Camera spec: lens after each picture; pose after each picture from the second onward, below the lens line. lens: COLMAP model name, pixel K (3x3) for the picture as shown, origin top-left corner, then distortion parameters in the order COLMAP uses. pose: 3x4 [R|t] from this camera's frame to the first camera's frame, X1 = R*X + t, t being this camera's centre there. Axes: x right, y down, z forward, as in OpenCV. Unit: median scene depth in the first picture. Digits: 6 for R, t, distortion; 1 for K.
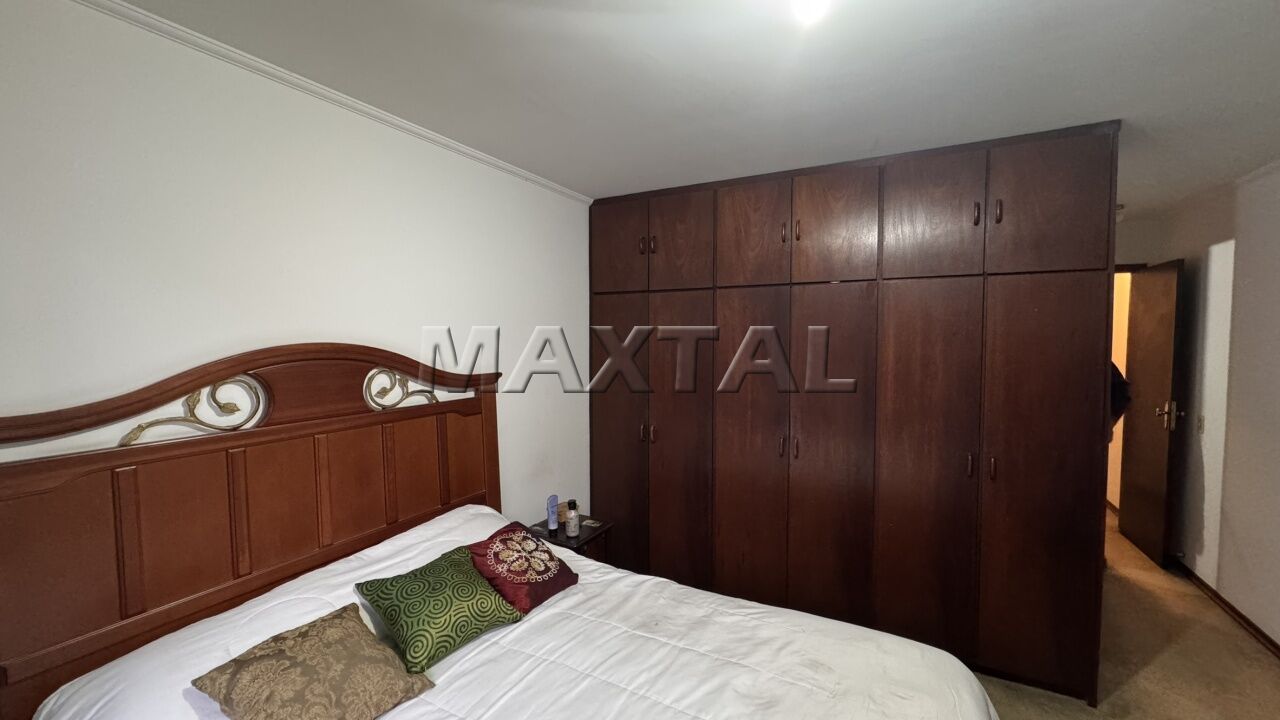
lens RADIAL K [[507.8, 0, 641.5], [0, 507.8, 361.3], [0, 0, 1]] dist [-0.000924, -0.000030]
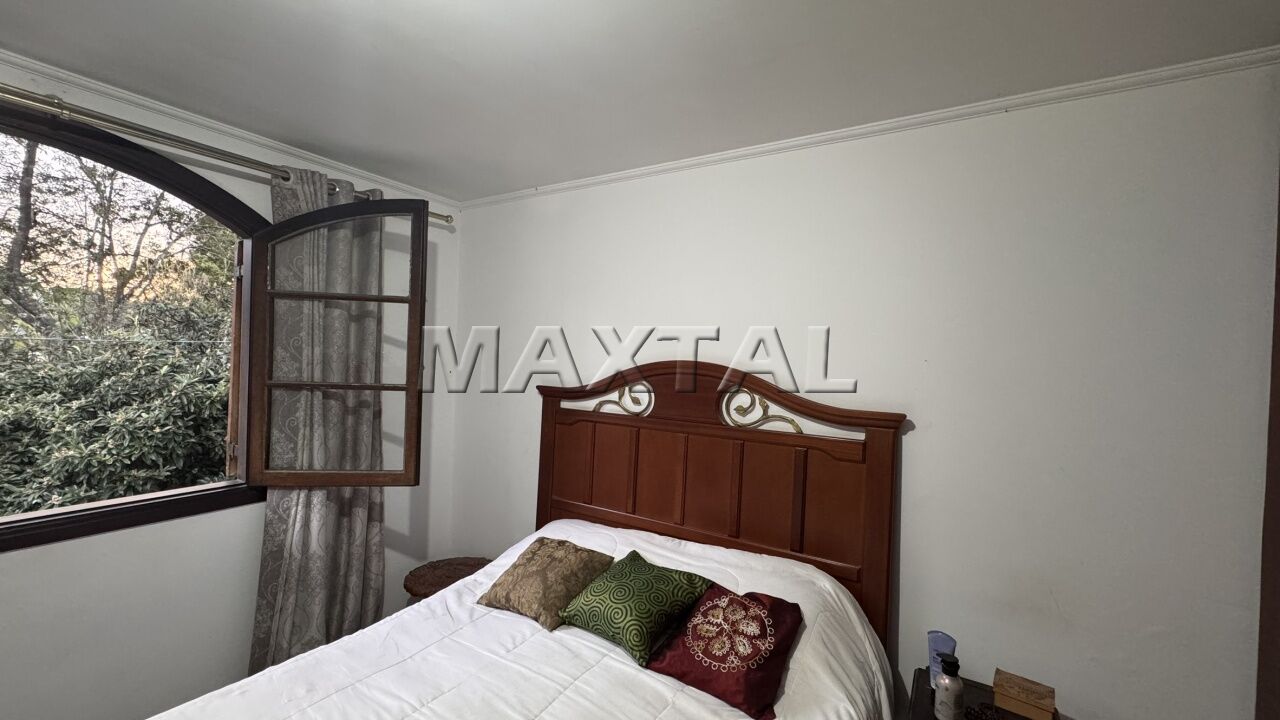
lens RADIAL K [[507.8, 0, 640.0], [0, 507.8, 364.0], [0, 0, 1]] dist [-0.000924, -0.000030]
pose [[-0.058329, 0.008085, -0.998265, 0.633711], [-0.088895, 0.995953, 0.013261, -0.034397], [0.994332, 0.089514, -0.057374, 0.966395]]
